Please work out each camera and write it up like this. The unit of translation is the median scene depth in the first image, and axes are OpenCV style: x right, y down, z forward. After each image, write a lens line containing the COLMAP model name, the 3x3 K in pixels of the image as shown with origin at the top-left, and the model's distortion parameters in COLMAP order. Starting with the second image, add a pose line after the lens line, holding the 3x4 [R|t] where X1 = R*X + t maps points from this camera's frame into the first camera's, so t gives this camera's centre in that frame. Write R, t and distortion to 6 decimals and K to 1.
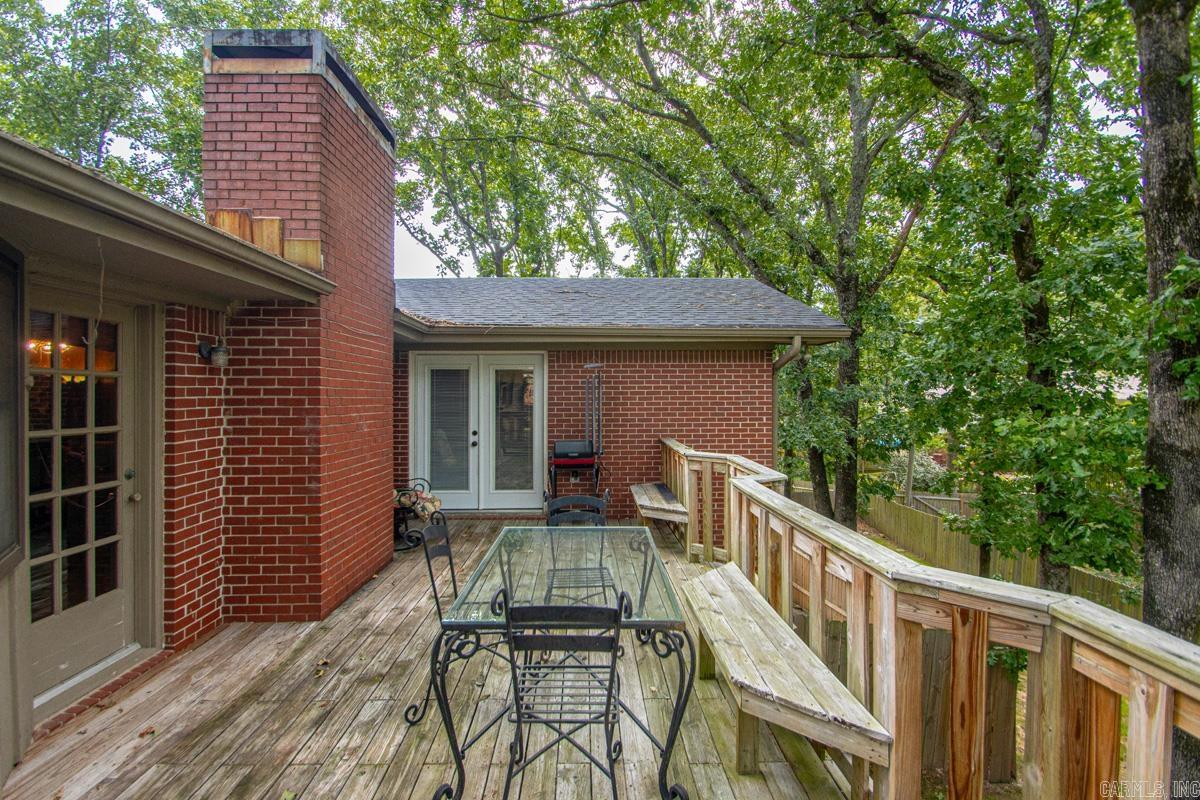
lens RADIAL K [[581.2, 0, 602.4], [0, 581.2, 393.9], [0, 0, 1]] dist [0.003419, -0.010836]
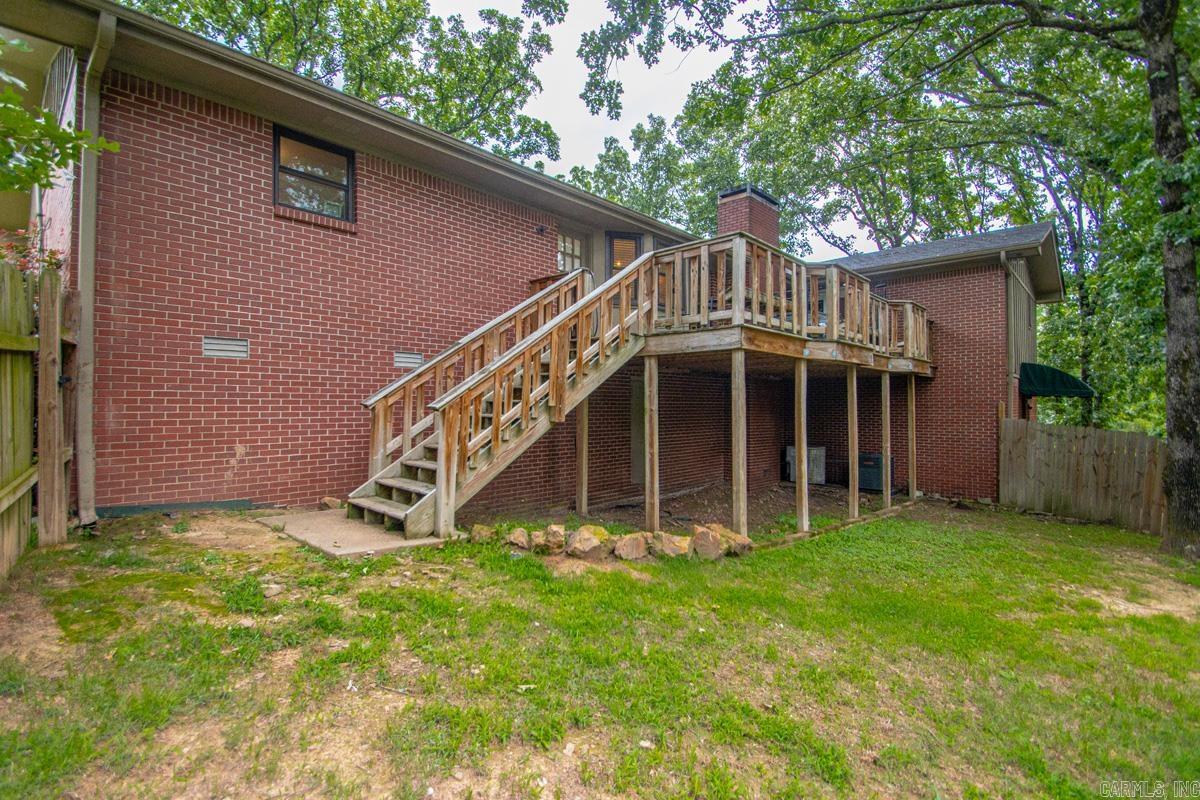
lens RADIAL K [[571.8, 0, 594.2], [0, 571.8, 403.8], [0, 0, 1]] dist [0.001939, -0.010361]
pose [[0.718496, -0.008015, -0.695485, 0.450608], [0.003273, 0.999961, -0.008144, 0.261452], [0.695523, 0.003575, 0.718495, -0.773386]]
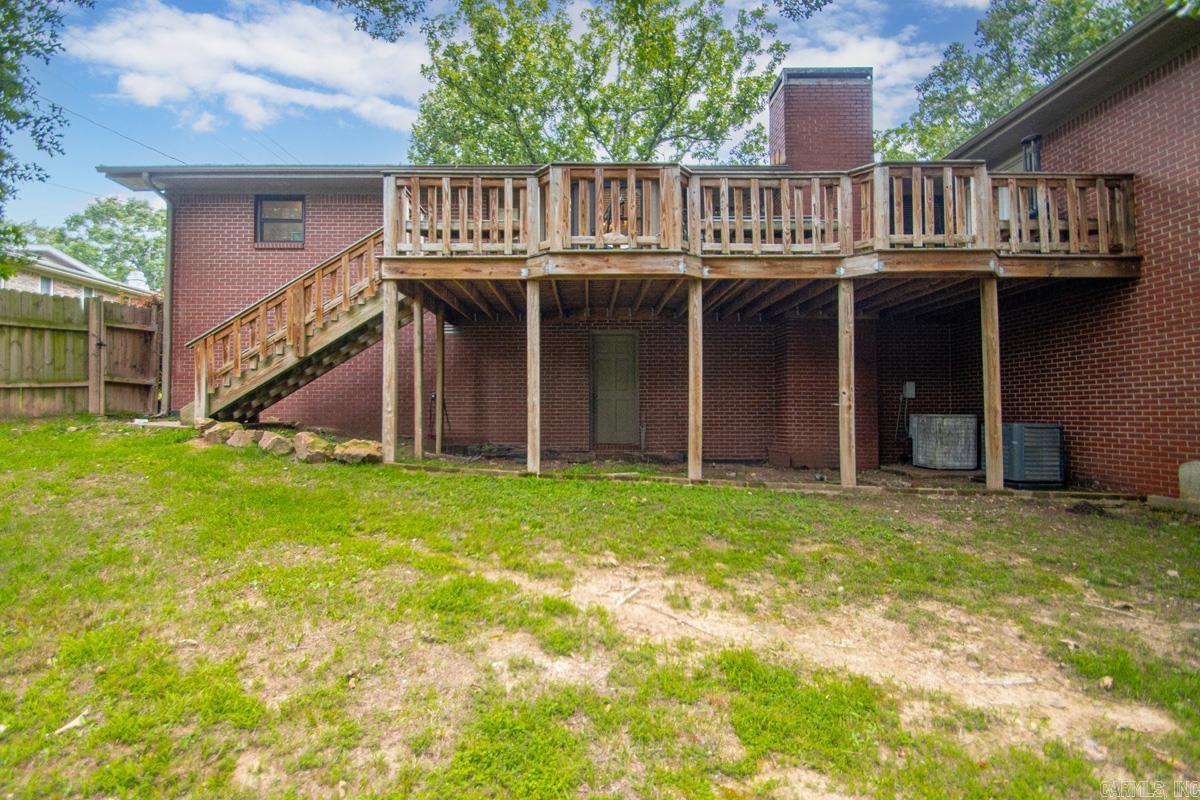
lens RADIAL K [[571.6, 0, 567.0], [0, 571.6, 395.9], [0, 0, 1]] dist [0.030123, -0.025078]
pose [[-0.035806, -0.036387, -0.998696, 0.813795], [-0.000400, 0.999337, -0.036396, 0.363388], [0.999359, -0.000904, -0.035797, 0.049099]]
